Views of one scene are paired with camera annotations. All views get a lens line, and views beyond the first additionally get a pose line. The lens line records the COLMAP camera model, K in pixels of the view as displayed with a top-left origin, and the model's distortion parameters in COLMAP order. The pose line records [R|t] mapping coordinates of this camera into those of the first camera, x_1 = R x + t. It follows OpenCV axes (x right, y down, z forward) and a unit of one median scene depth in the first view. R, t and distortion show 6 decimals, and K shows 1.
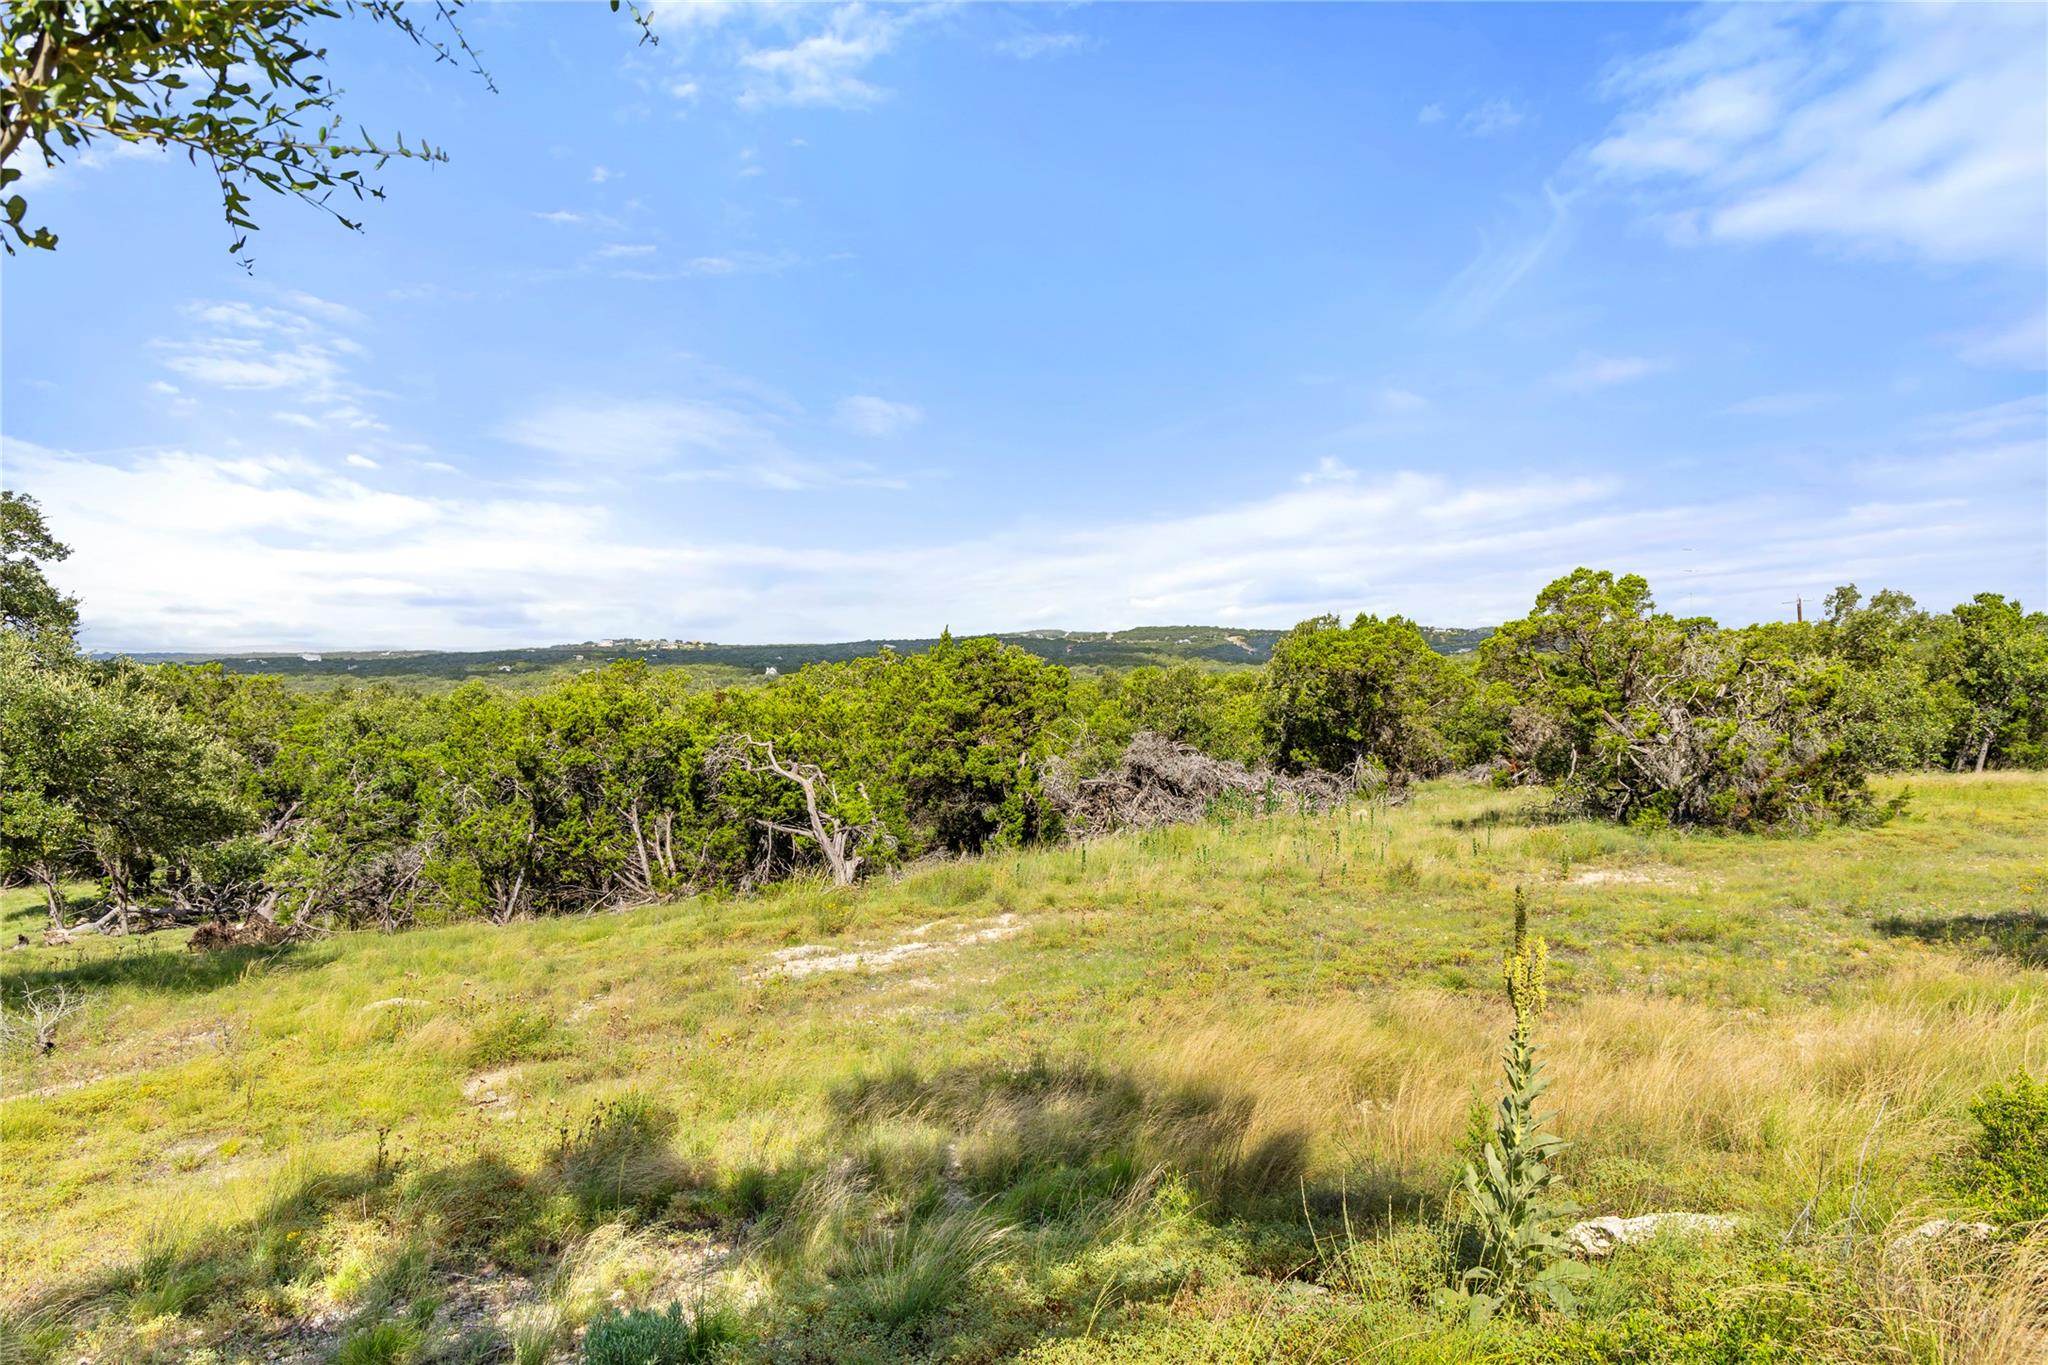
lens RADIAL K [[1392.7, 0, 1024.8], [0, 1392.7, 711.8], [0, 0, 1]] dist [0.001214, 0.001682]
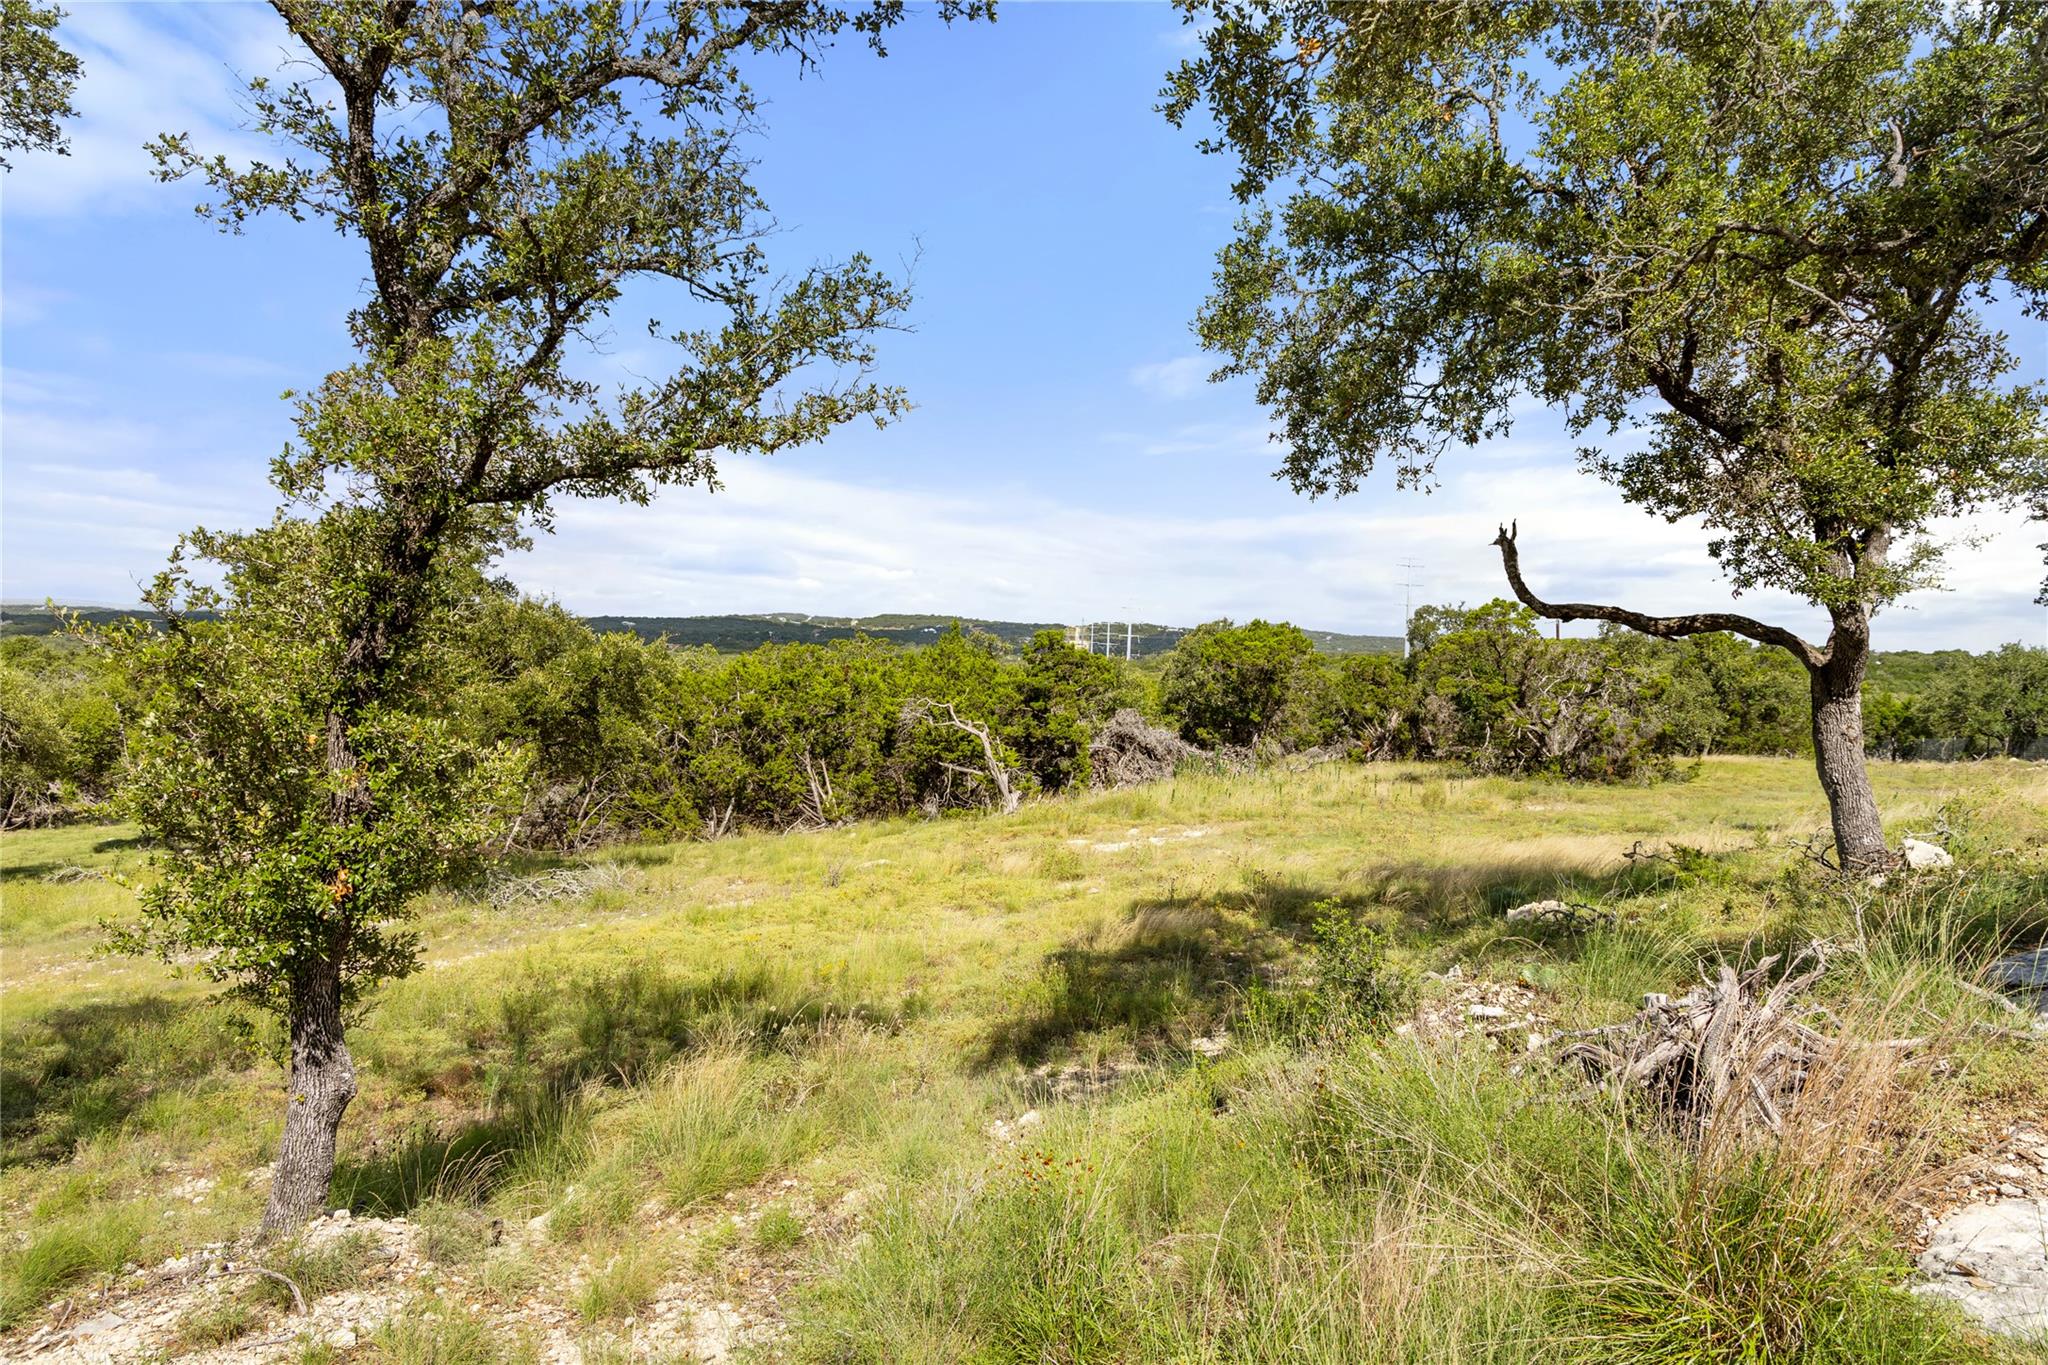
lens RADIAL K [[1392.7, 0, 1024.8], [0, 1392.7, 711.8], [0, 0, 1]] dist [0.001214, 0.001682]
pose [[0.982085, 0.027782, 0.186379, -0.301317], [-0.029470, 0.999546, 0.006293, 0.015656], [-0.186120, -0.011673, 0.982458, -0.271134]]
